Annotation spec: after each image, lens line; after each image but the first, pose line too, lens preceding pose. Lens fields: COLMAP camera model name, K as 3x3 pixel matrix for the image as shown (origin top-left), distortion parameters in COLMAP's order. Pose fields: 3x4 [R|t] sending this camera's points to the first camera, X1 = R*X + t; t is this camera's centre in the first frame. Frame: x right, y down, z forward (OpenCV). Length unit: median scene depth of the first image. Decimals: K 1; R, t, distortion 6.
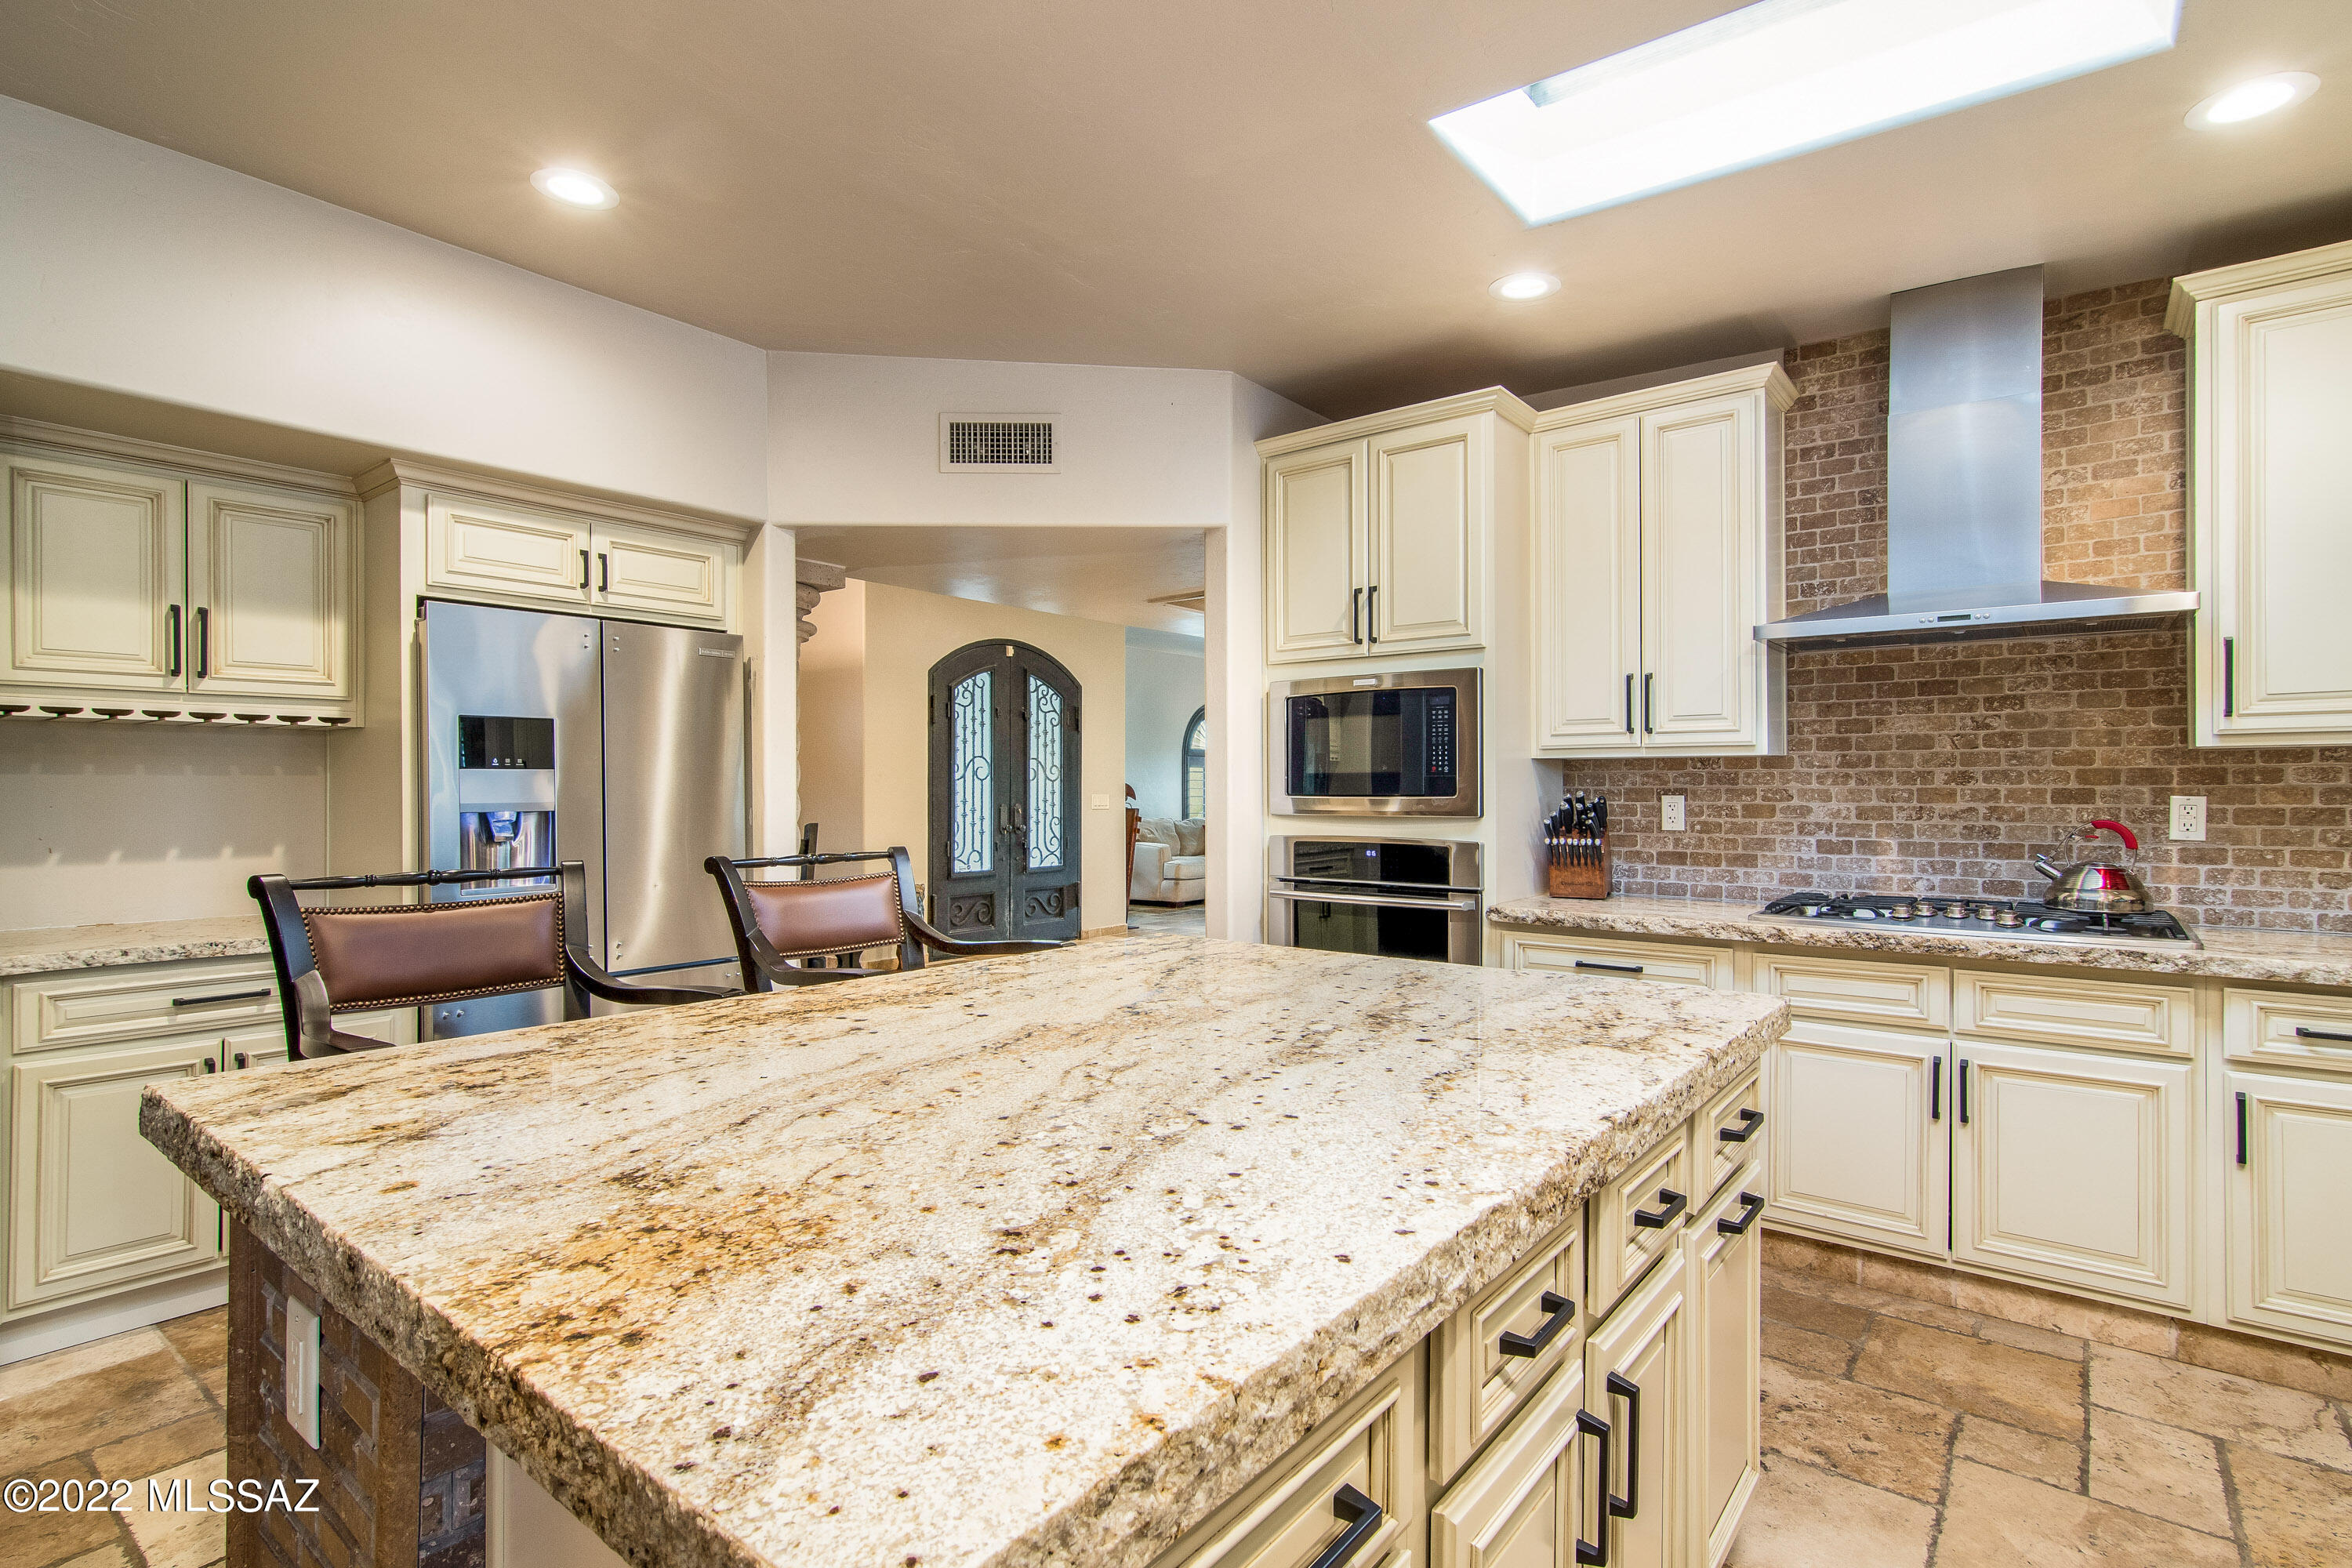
lens RADIAL K [[1134.9, 0, 1174.0], [0, 1134.9, 788.8], [0, 0, 1]] dist [-0.007592, 0.004484]
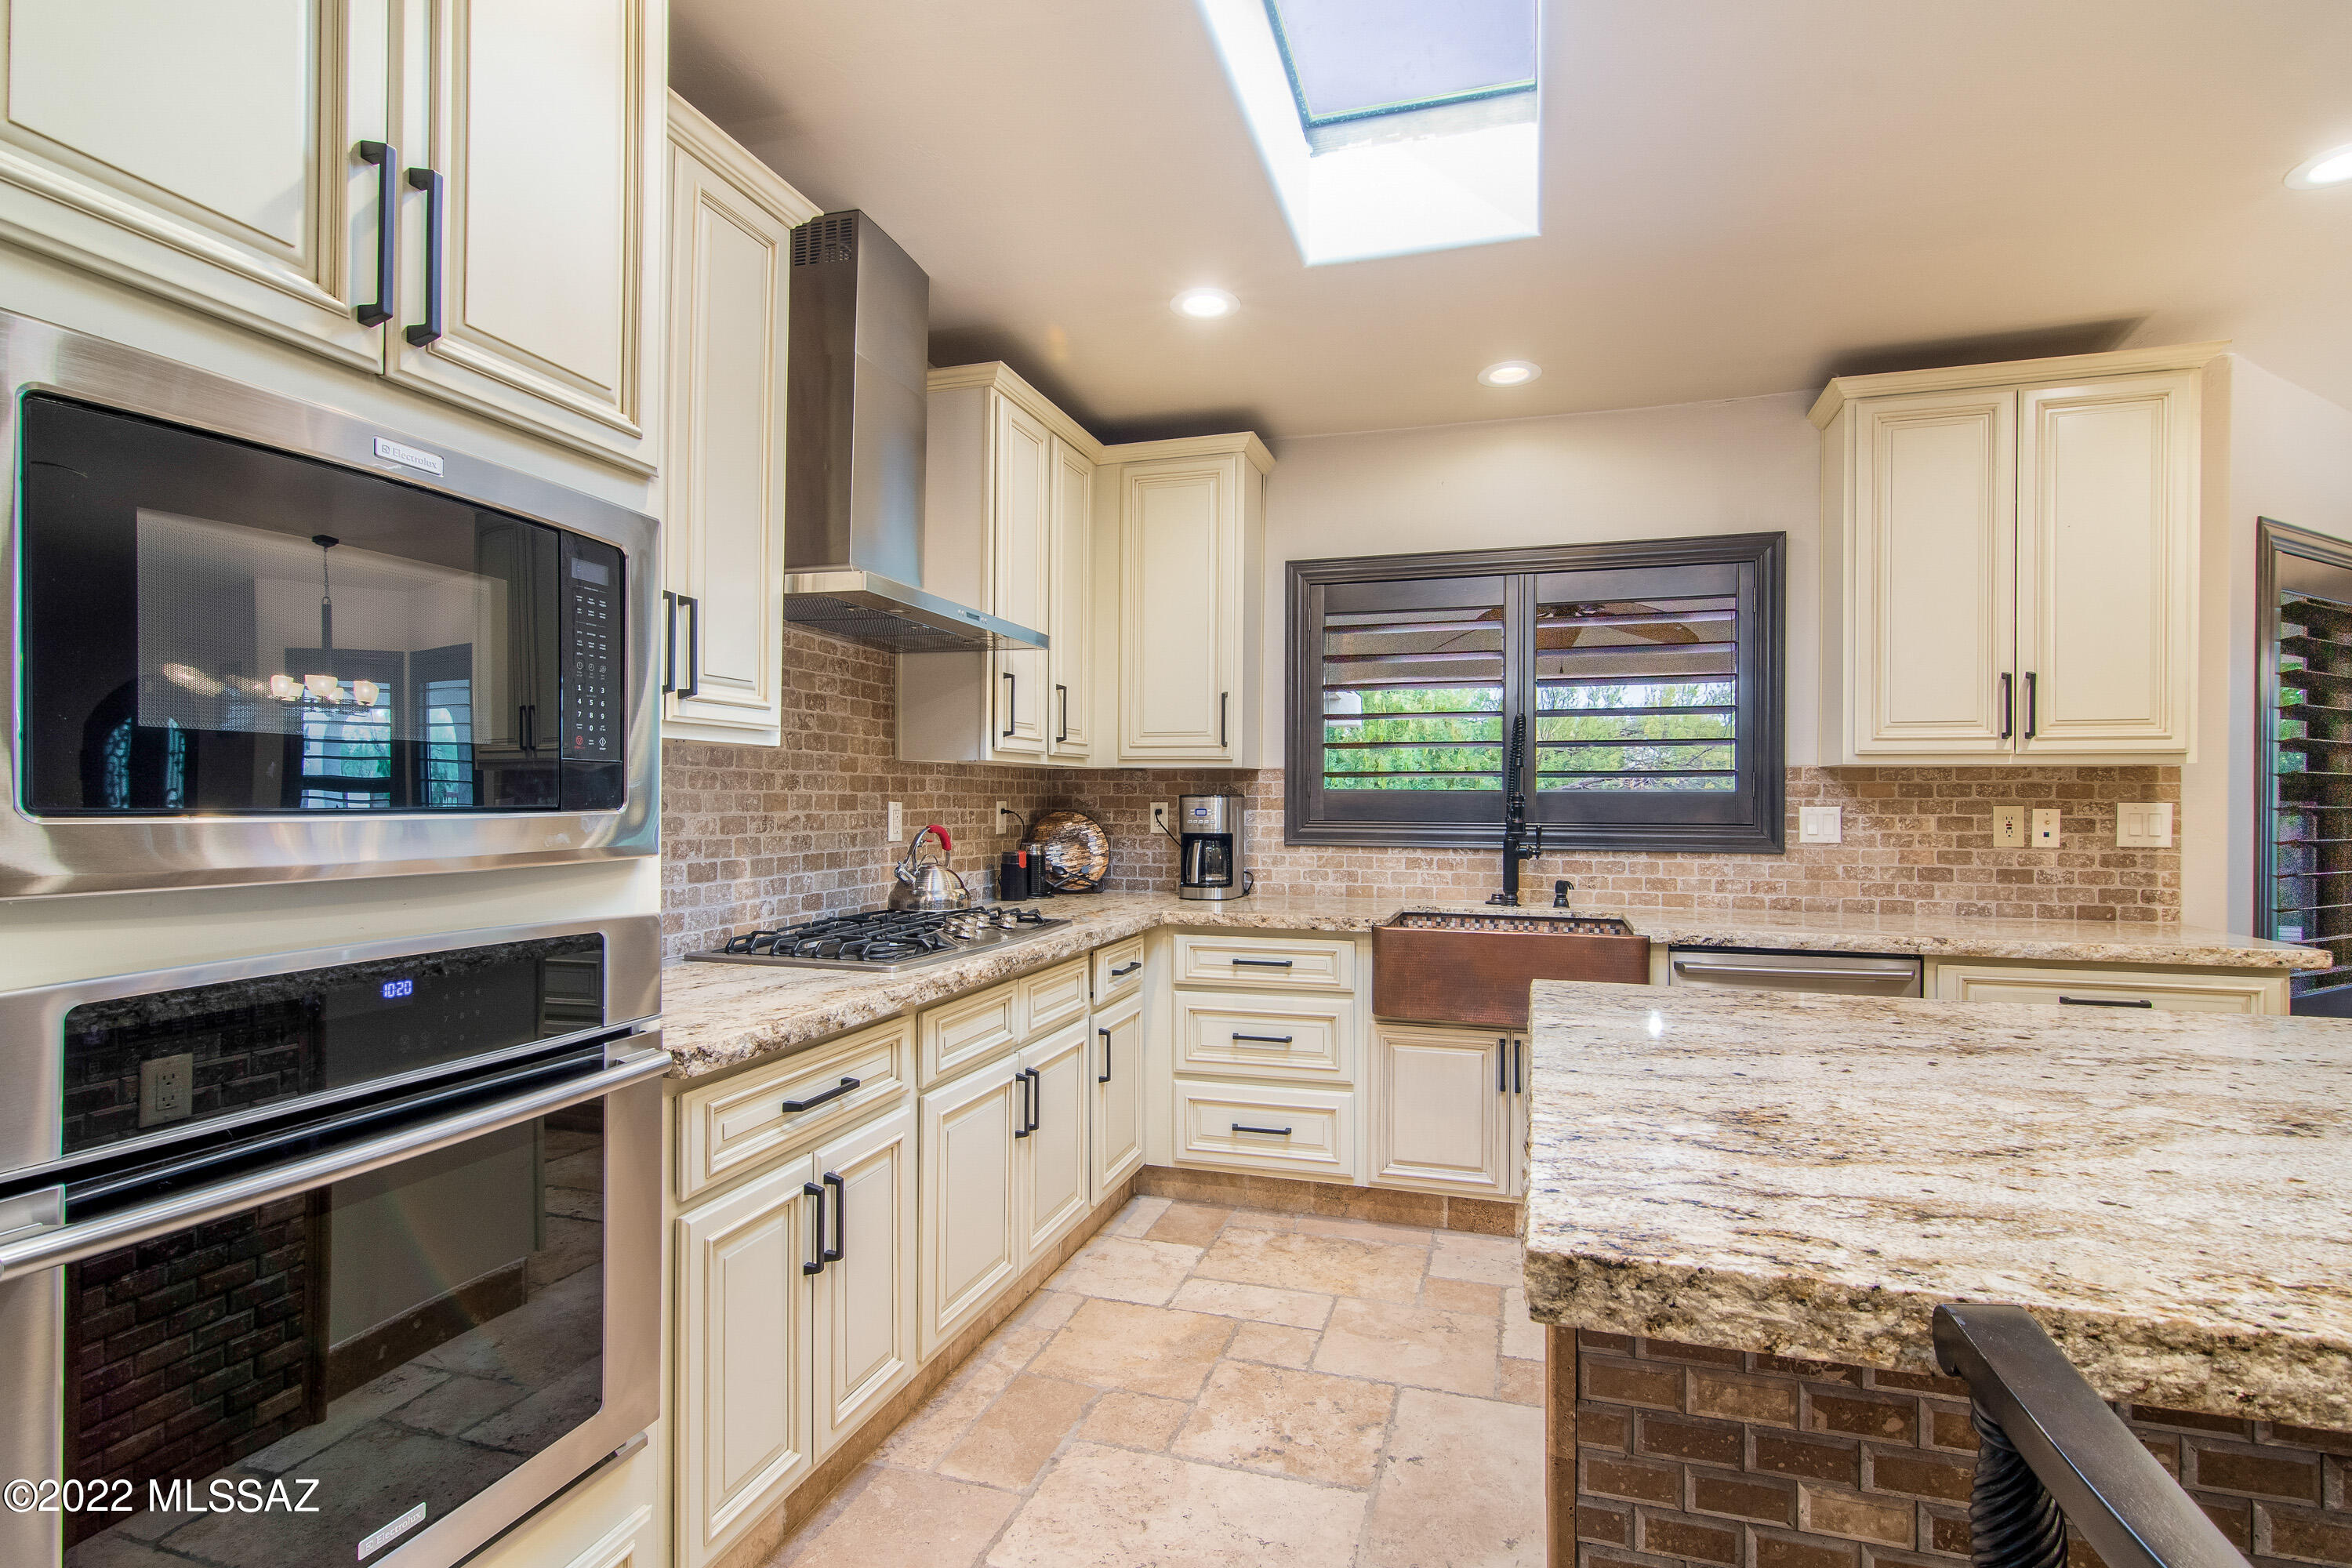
lens RADIAL K [[1139.7, 0, 1177.8], [0, 1139.7, 801.2], [0, 0, 1]] dist [-0.001107, 0.000570]
pose [[-0.360650, -0.003923, 0.932693, -0.237153], [-0.005113, 0.999984, 0.002229, 0.001532], [-0.932687, -0.003965, -0.360664, 1.038058]]
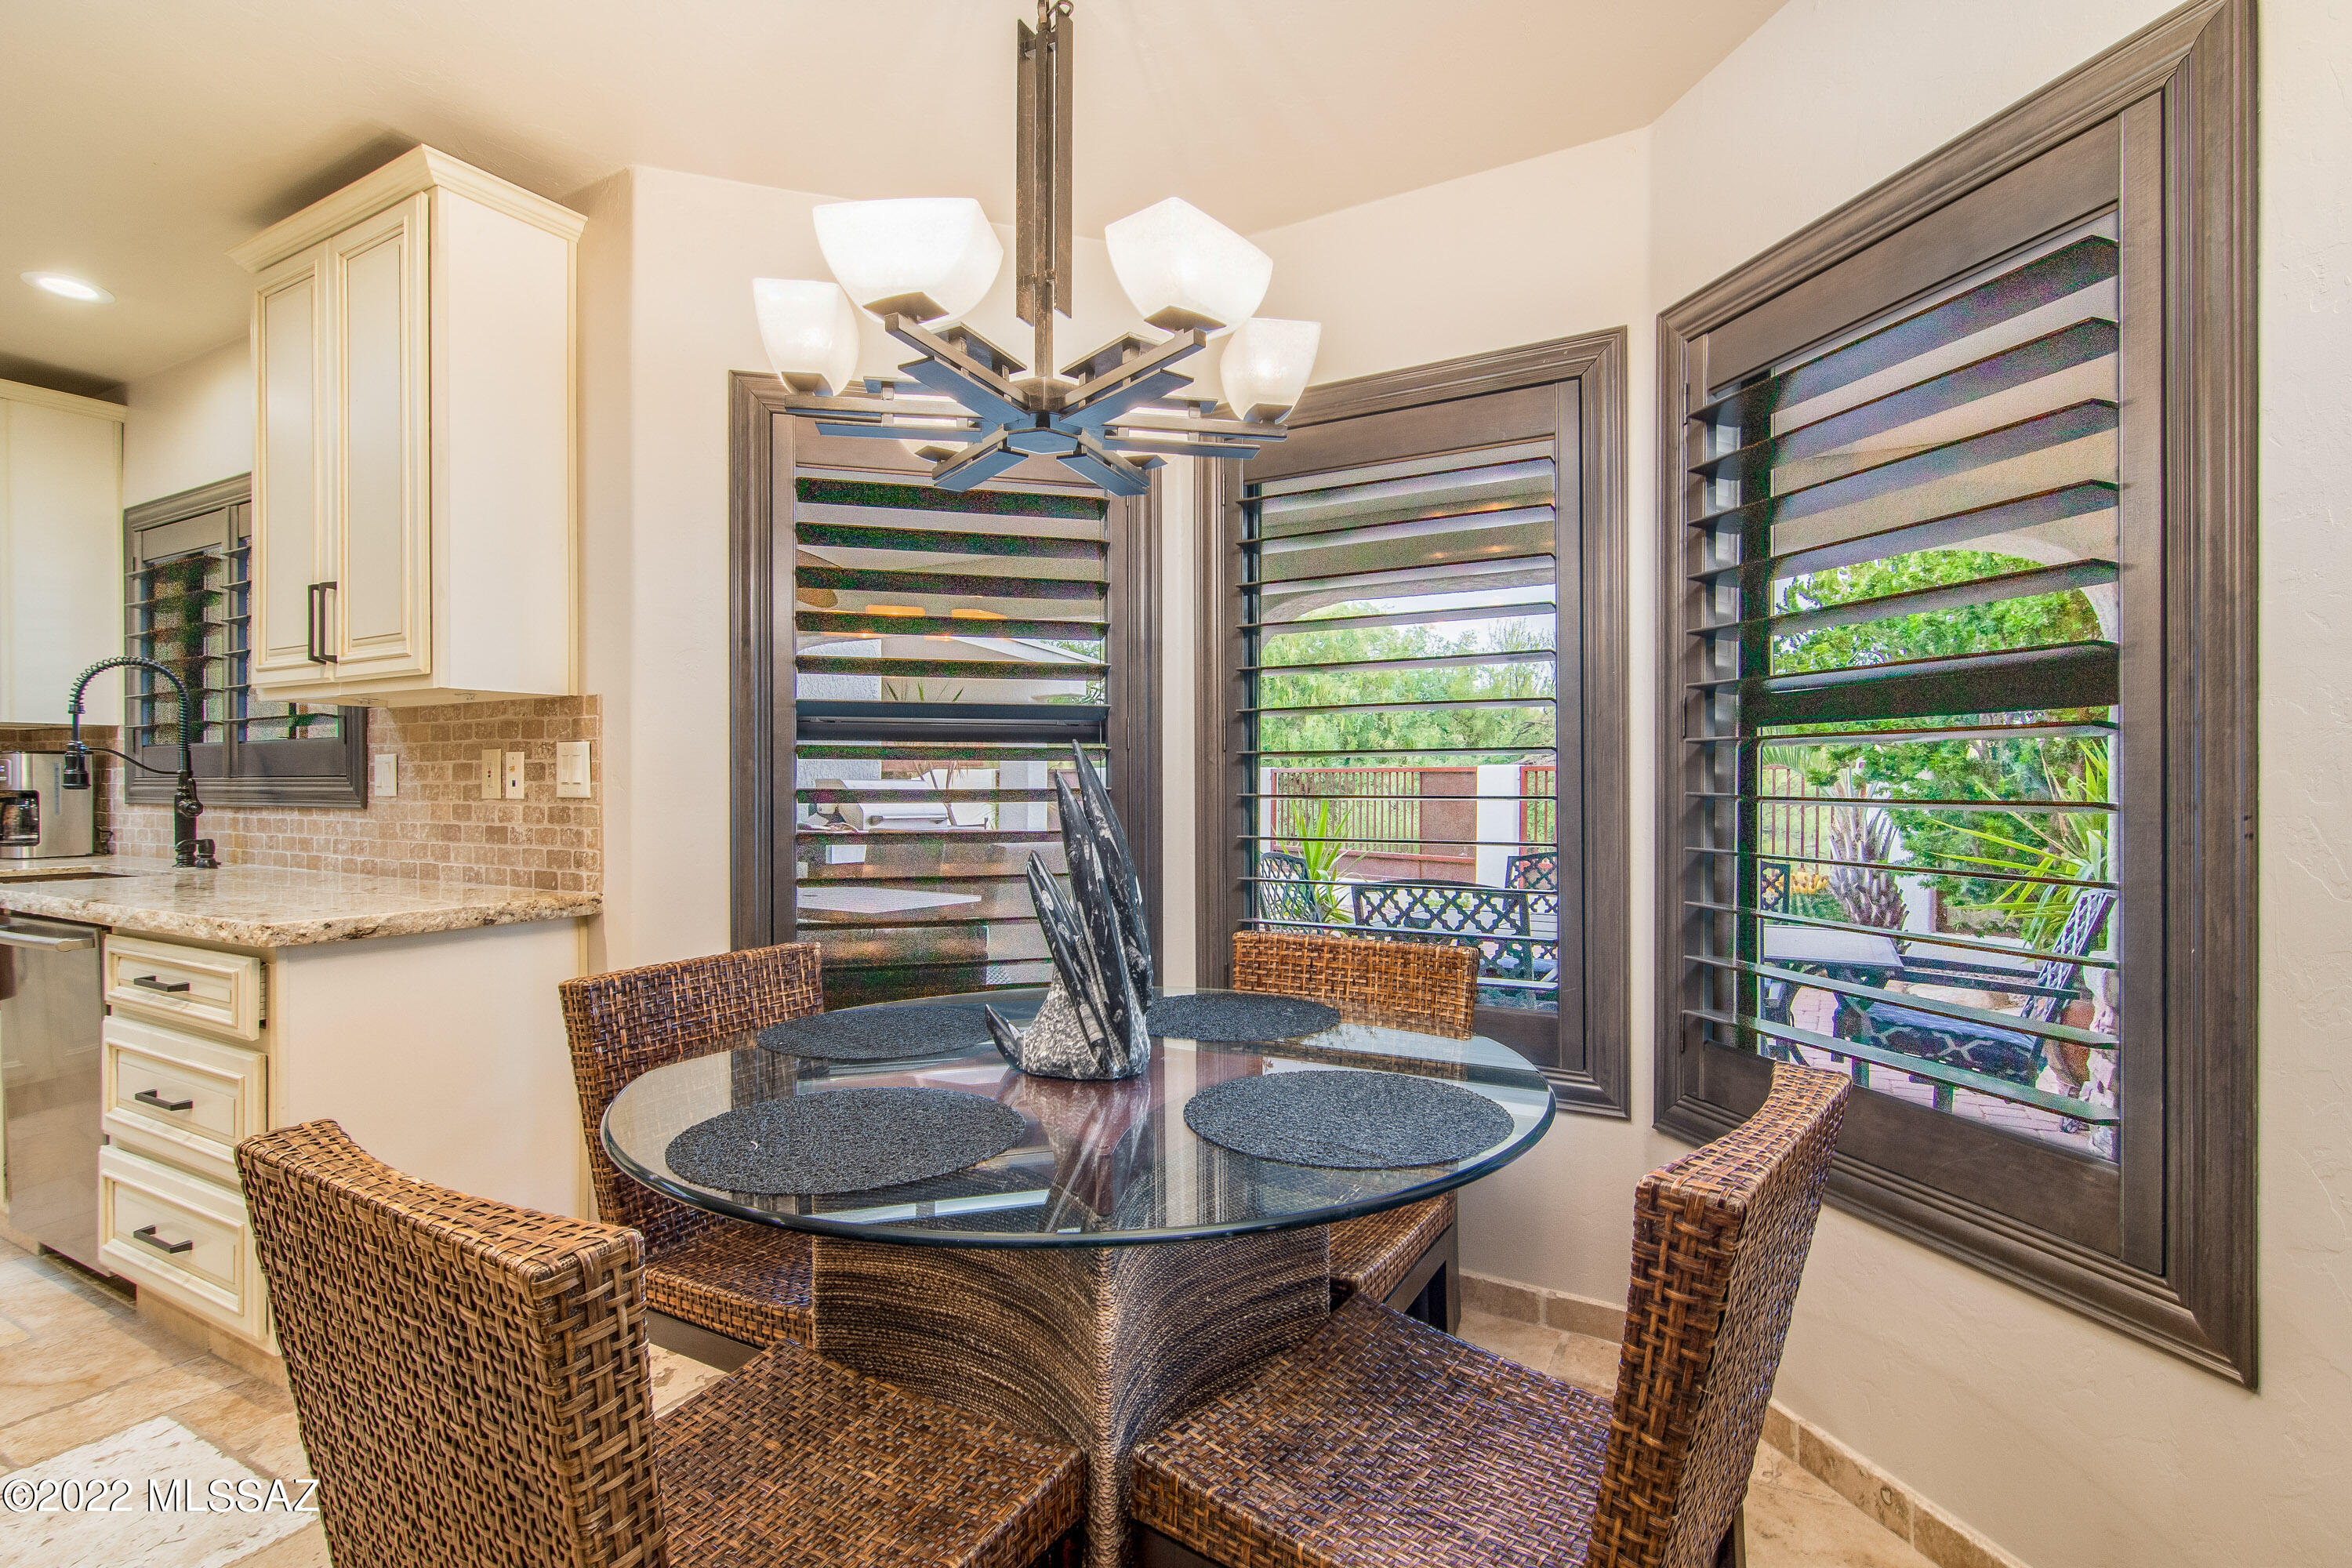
lens RADIAL K [[1126.2, 0, 1170.3], [0, 1126.2, 787.4], [0, 0, 1]] dist [-0.000337, 0.000400]
pose [[-0.149026, -0.008459, 0.988797, -0.462924], [0.001332, 0.999961, 0.008755, 0.026759], [-0.988832, 0.002622, -0.149009, -0.454935]]
